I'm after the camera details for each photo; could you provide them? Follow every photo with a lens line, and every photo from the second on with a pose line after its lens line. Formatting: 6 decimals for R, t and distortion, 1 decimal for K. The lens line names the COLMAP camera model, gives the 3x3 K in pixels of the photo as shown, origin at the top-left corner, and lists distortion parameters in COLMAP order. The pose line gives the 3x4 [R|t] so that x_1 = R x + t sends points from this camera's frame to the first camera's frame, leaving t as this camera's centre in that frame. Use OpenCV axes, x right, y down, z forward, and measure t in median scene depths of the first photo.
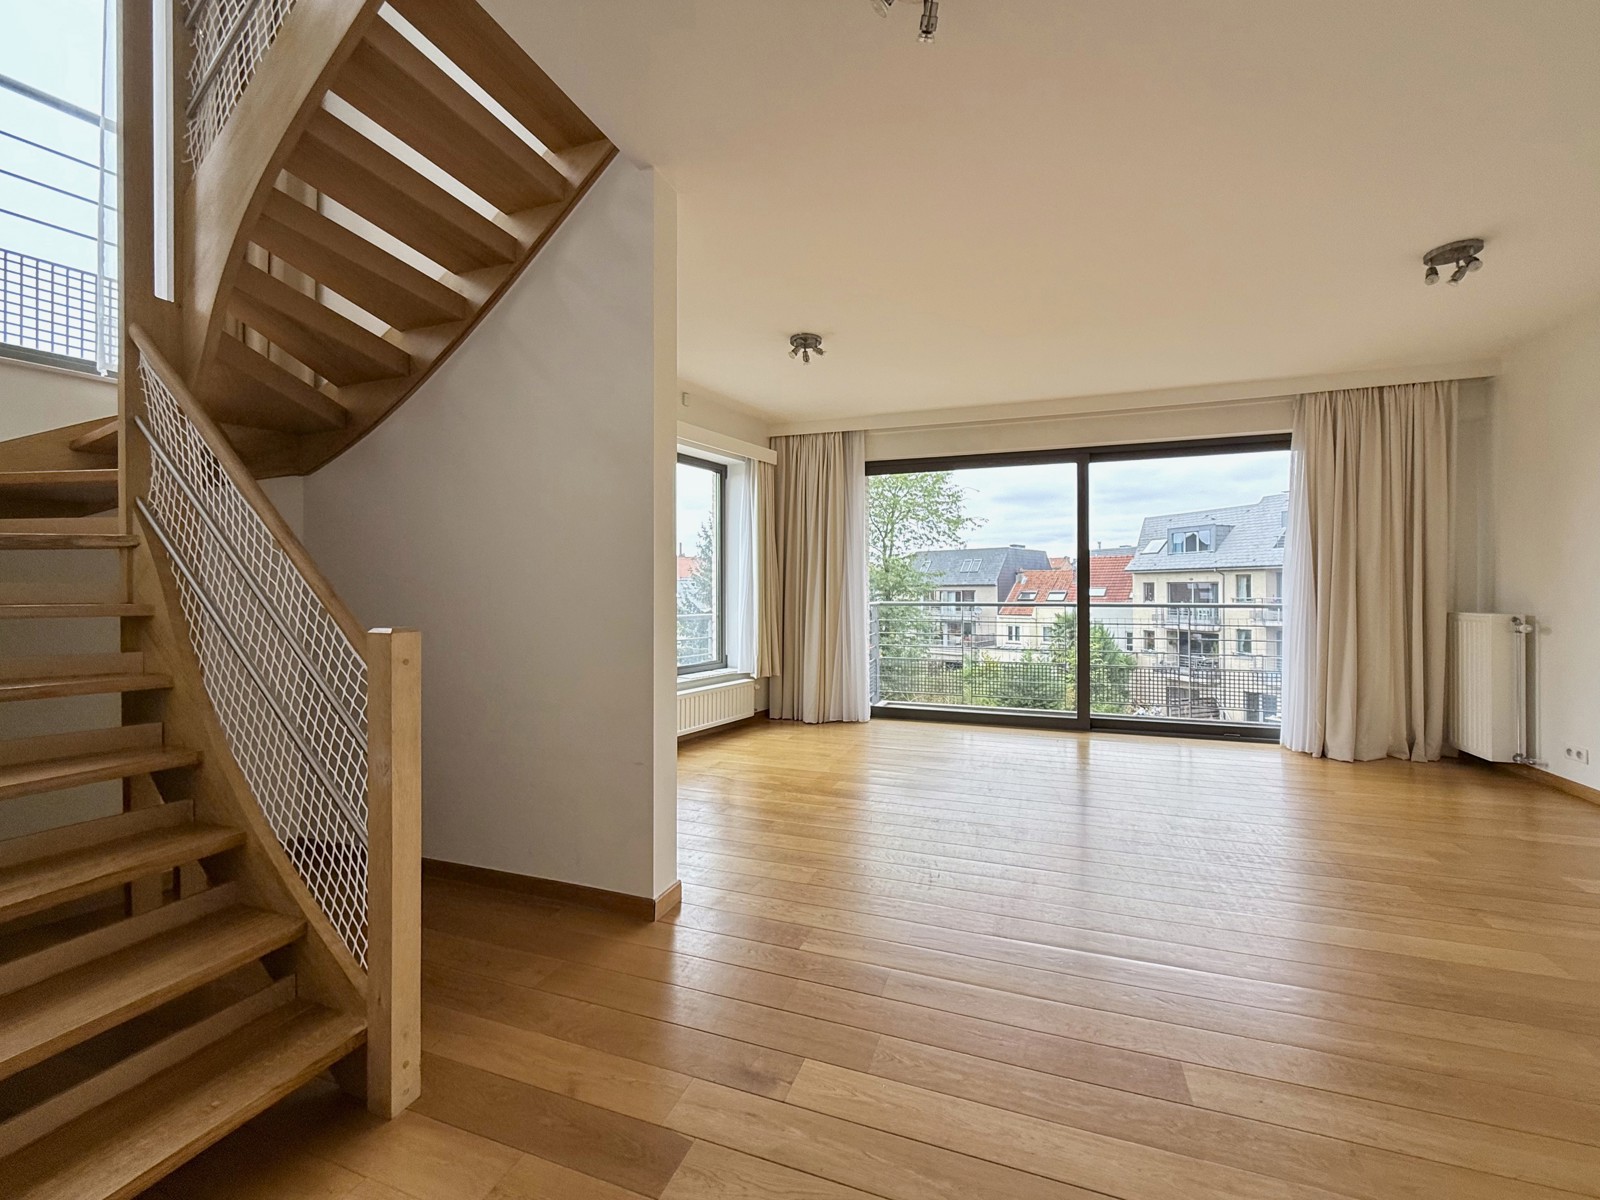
lens RADIAL K [[659.8, 0, 800.2], [0, 659.8, 590.2], [0, 0, 1]] dist [0.000745, -0.000040]
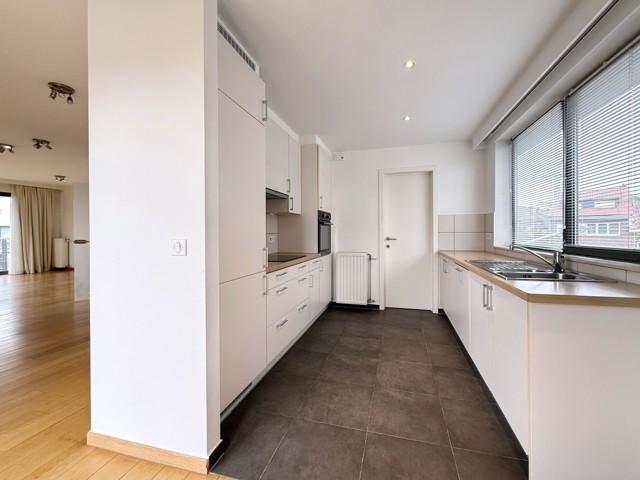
lens RADIAL K [[258.2, 0, 322.9], [0, 258.2, 230.9], [0, 0, 1]] dist [0.000835, 0.000319]
pose [[-0.084298, -0.000735, 0.996440, -0.973638], [0.001338, 0.999999, 0.000850, -0.016894], [-0.996440, 0.001405, -0.084297, -0.734423]]
